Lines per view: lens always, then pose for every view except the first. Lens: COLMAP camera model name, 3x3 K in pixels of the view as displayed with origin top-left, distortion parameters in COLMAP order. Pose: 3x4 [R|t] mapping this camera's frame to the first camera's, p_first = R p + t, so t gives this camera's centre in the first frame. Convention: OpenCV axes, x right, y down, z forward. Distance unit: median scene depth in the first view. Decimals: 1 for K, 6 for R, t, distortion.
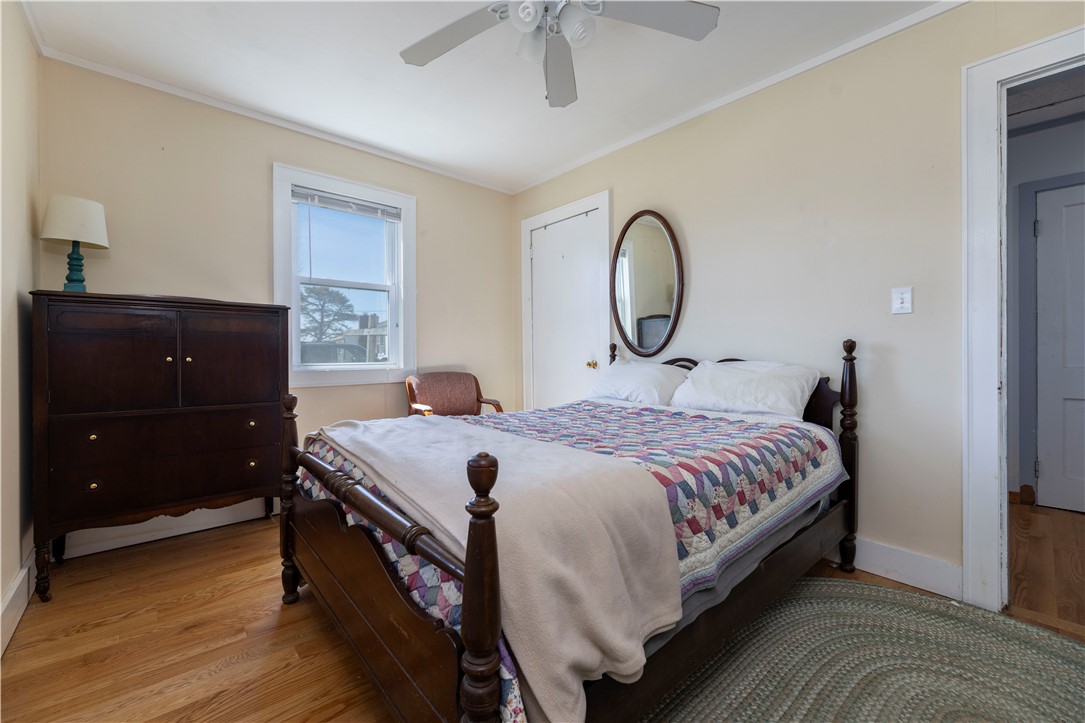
lens RADIAL K [[438.5, 0, 541.4], [0, 438.5, 356.7], [0, 0, 1]] dist [-0.000055, -0.000564]
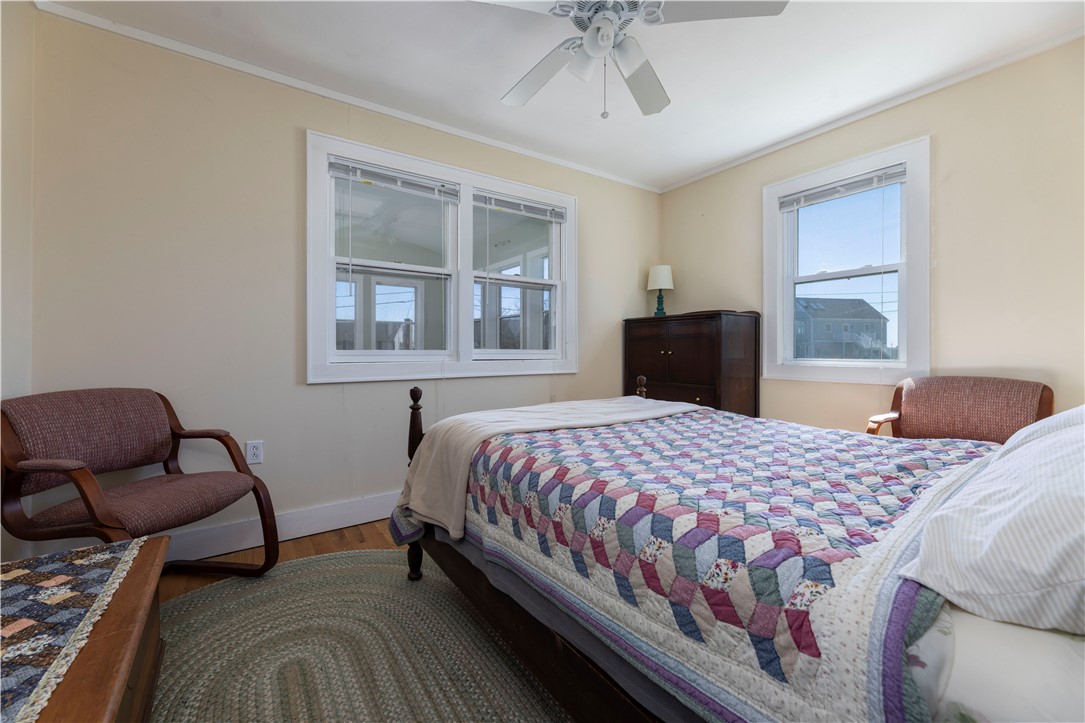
lens RADIAL K [[438.5, 0, 547.1], [0, 438.5, 355.5], [0, 0, 1]] dist [-0.000055, -0.000564]
pose [[-0.100757, 0.006887, -0.994887, 0.598464], [-0.012472, 0.999889, 0.008184, 0.006692], [0.994833, 0.013233, -0.100660, 0.522713]]
